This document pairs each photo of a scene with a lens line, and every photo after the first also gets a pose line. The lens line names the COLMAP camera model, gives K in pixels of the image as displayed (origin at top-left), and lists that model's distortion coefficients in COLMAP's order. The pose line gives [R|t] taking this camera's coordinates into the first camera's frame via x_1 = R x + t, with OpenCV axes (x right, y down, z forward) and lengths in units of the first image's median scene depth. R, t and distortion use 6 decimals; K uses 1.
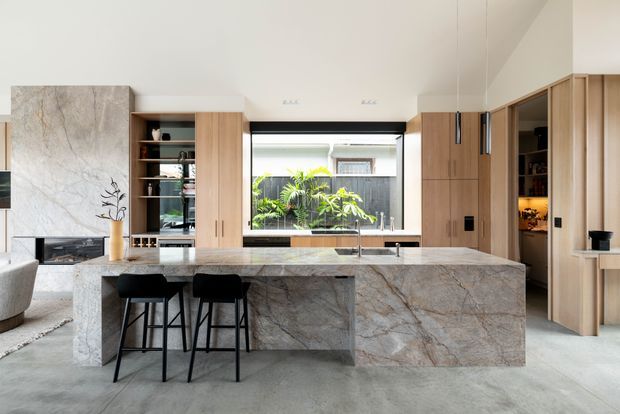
lens RADIAL K [[289.6, 0, 301.1], [0, 289.6, 199.0], [0, 0, 1]] dist [-0.000276, 0.000094]
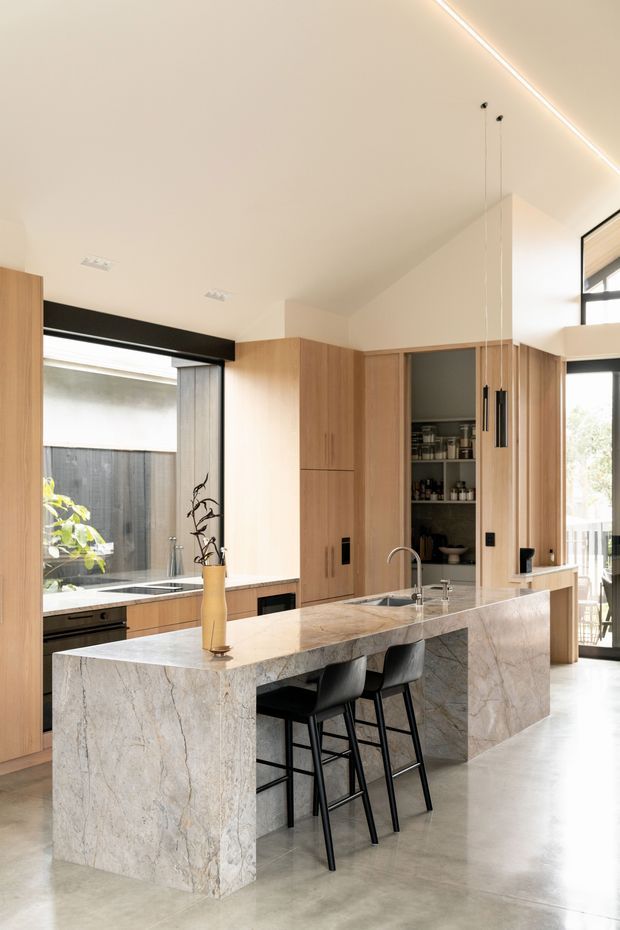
lens RADIAL K [[1054.4, 0, 310.0], [0, 1054.4, 490.4], [0, 0, 1]] dist [-0.008770, -0.002914]
pose [[0.520411, 0.000301, 0.853916, -1.153060], [0.001464, 0.999998, -0.001245, -0.027477], [-0.853915, 0.001898, 0.520409, 0.020089]]
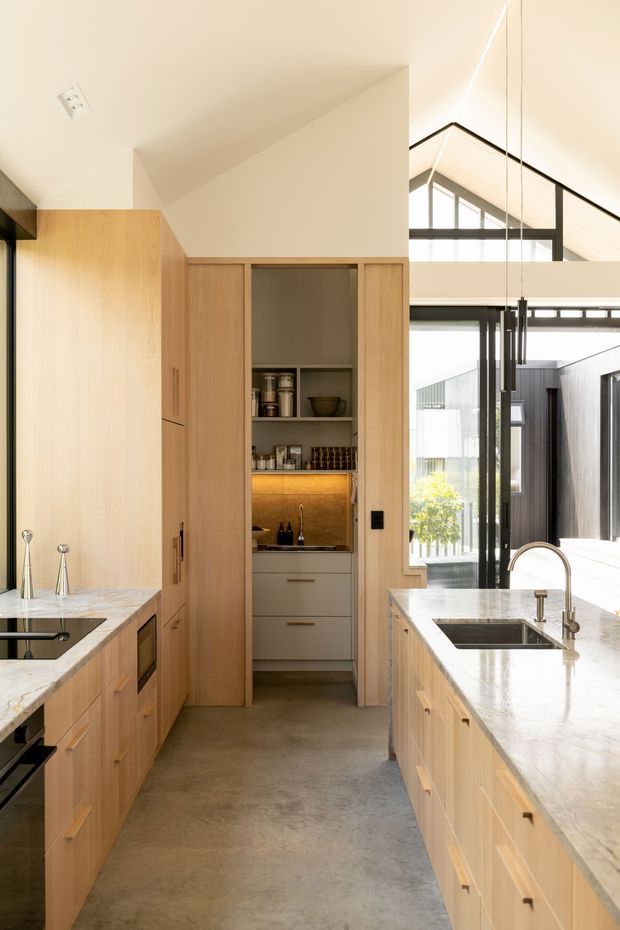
lens RADIAL K [[903.3, 0, 310.0], [0, 903.3, 465.0], [0, 0, 1]] dist [0.007051, 0.005063]
pose [[-0.010189, -0.001582, 0.999947, -0.585560], [0.005006, 0.999986, 0.001633, -0.018507], [-0.999936, 0.005022, -0.010181, 0.842953]]
